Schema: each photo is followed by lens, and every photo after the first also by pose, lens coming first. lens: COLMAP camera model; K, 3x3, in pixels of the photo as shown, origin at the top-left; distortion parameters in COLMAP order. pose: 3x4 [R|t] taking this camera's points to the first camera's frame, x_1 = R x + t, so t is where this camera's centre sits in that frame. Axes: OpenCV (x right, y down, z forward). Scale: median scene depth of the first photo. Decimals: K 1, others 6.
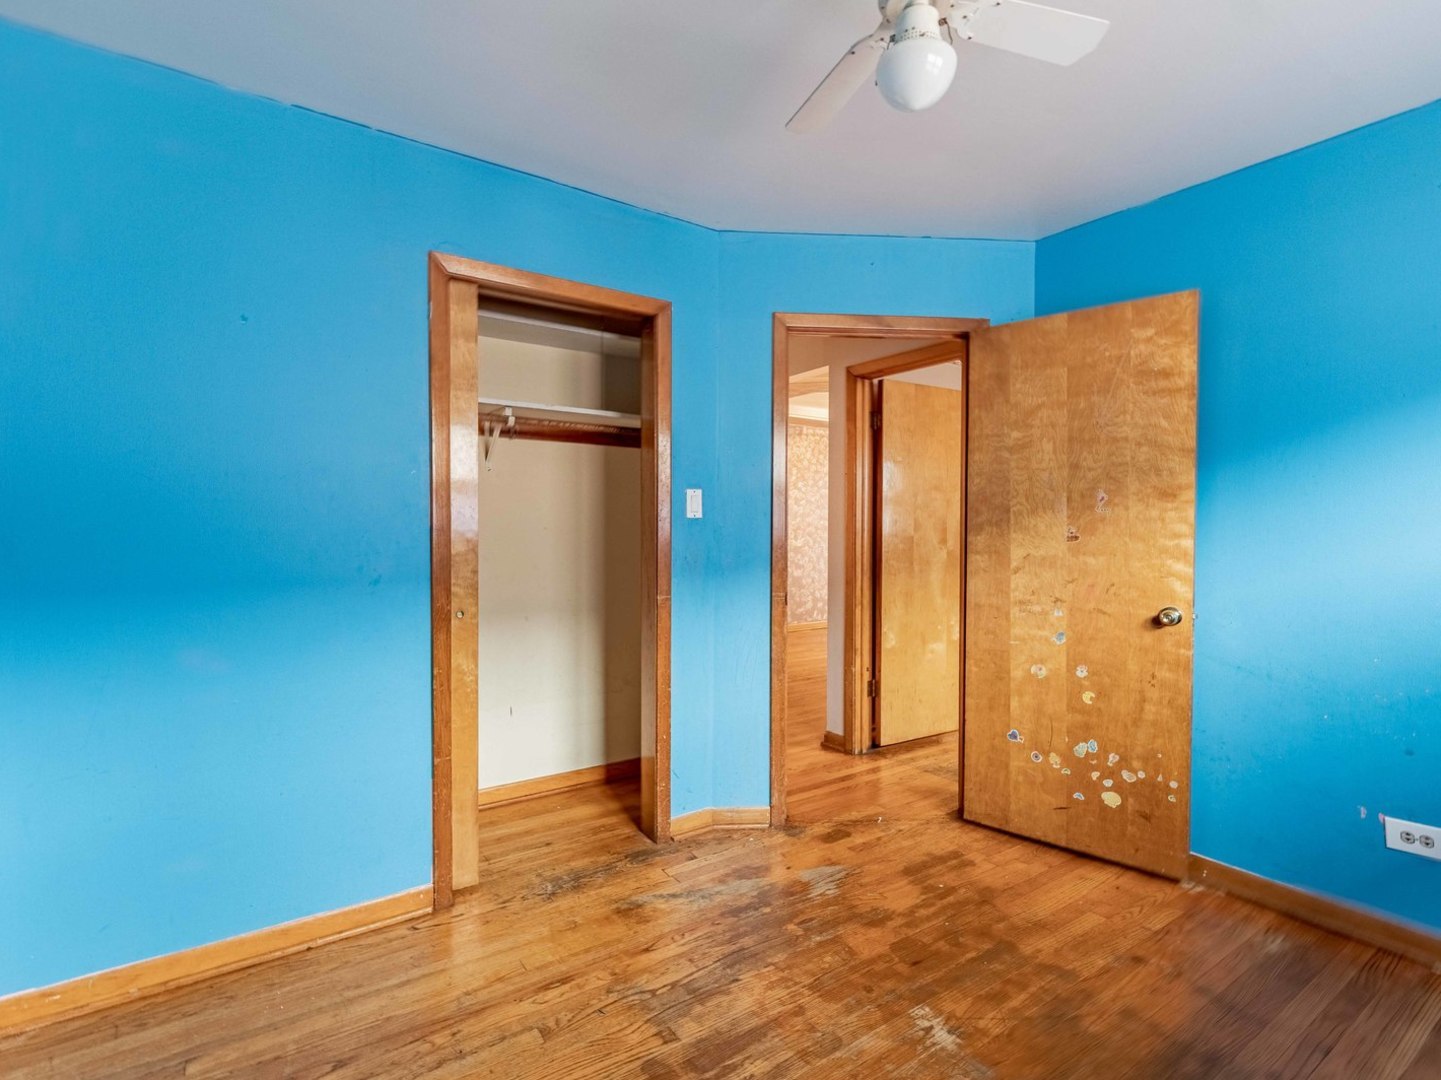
lens RADIAL K [[670.2, 0, 718.9], [0, 670.2, 537.1], [0, 0, 1]] dist [0.000080, 0.000221]
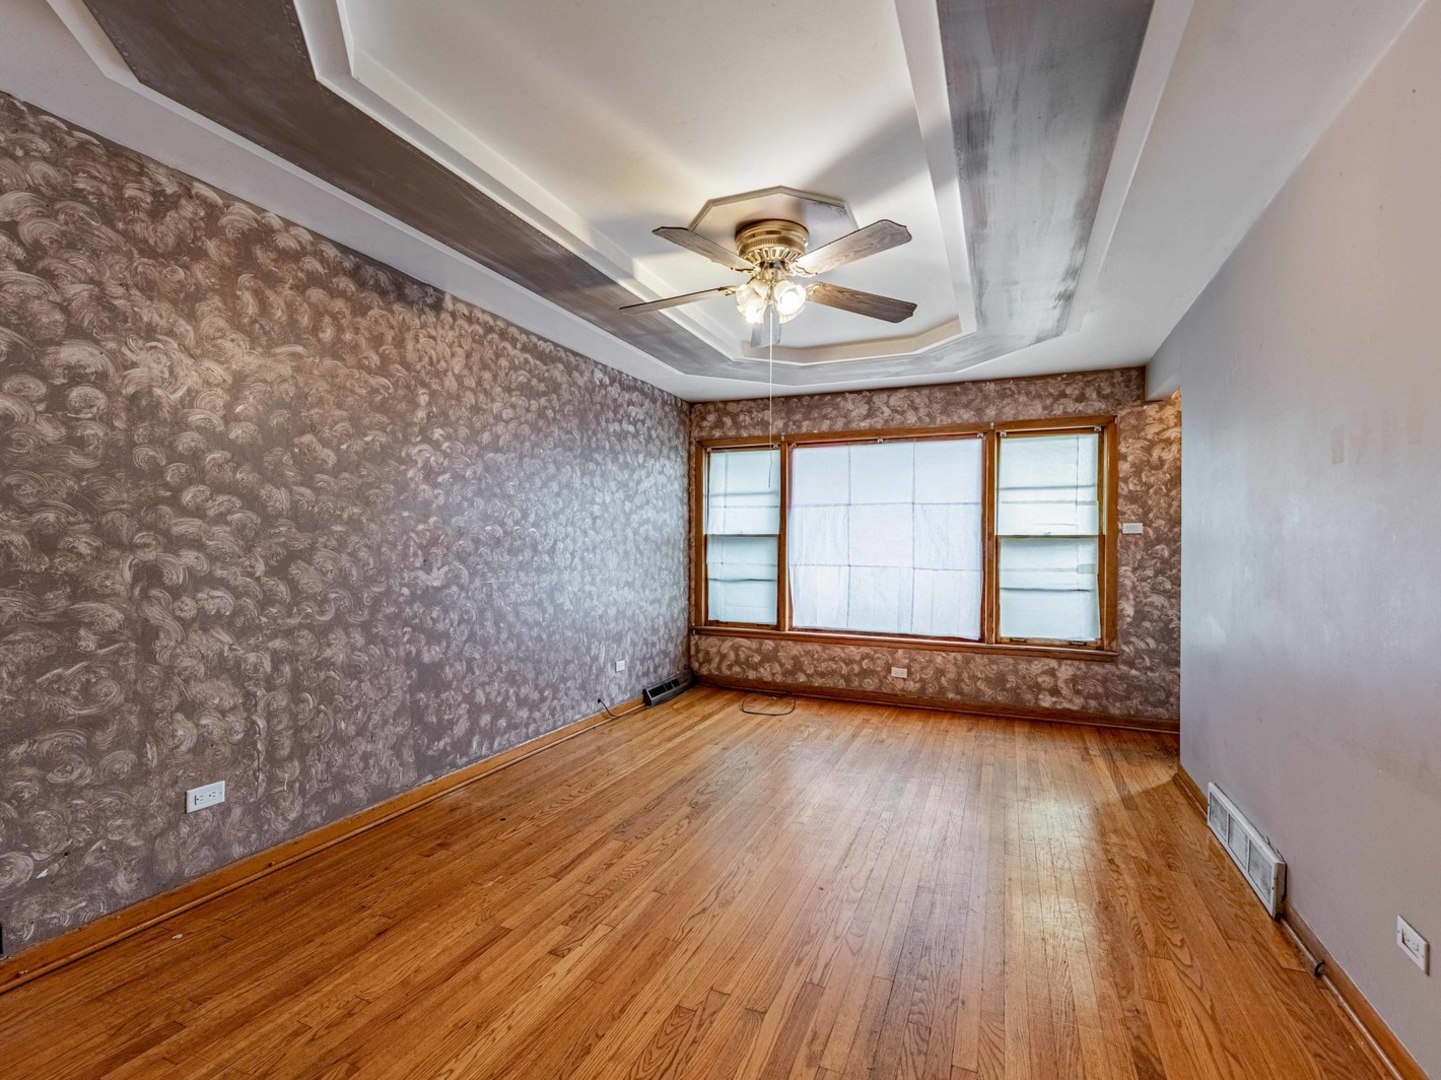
lens RADIAL K [[670.2, 0, 711.6], [0, 670.2, 543.5], [0, 0, 1]] dist [0.000080, 0.000221]
pose [[0.838249, -0.003956, 0.545273, 0.039027], [0.008341, 0.999950, -0.005569, -0.008611], [-0.545223, 0.009216, 0.838240, 0.568277]]
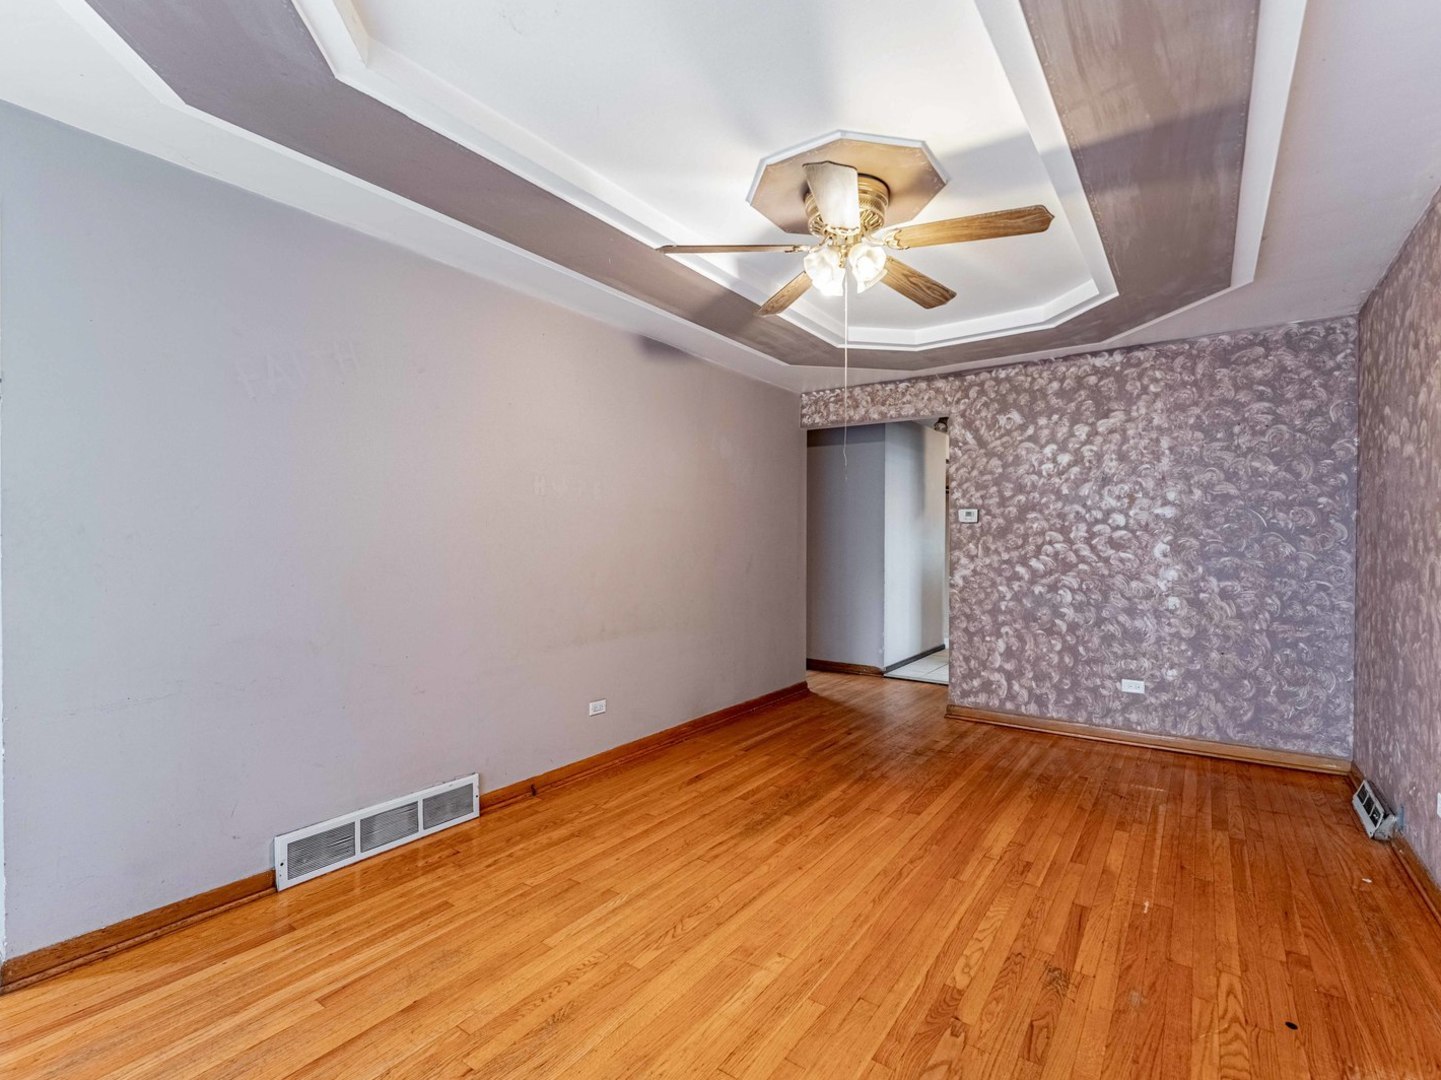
lens RADIAL K [[670.2, 0, 733.9], [0, 670.2, 544.0], [0, 0, 1]] dist [0.000080, 0.000221]
pose [[-0.926862, -0.006102, -0.375352, 0.387239], [-0.011850, 0.999845, 0.013008, -0.013515], [0.375215, 0.016505, -0.926791, 1.067288]]
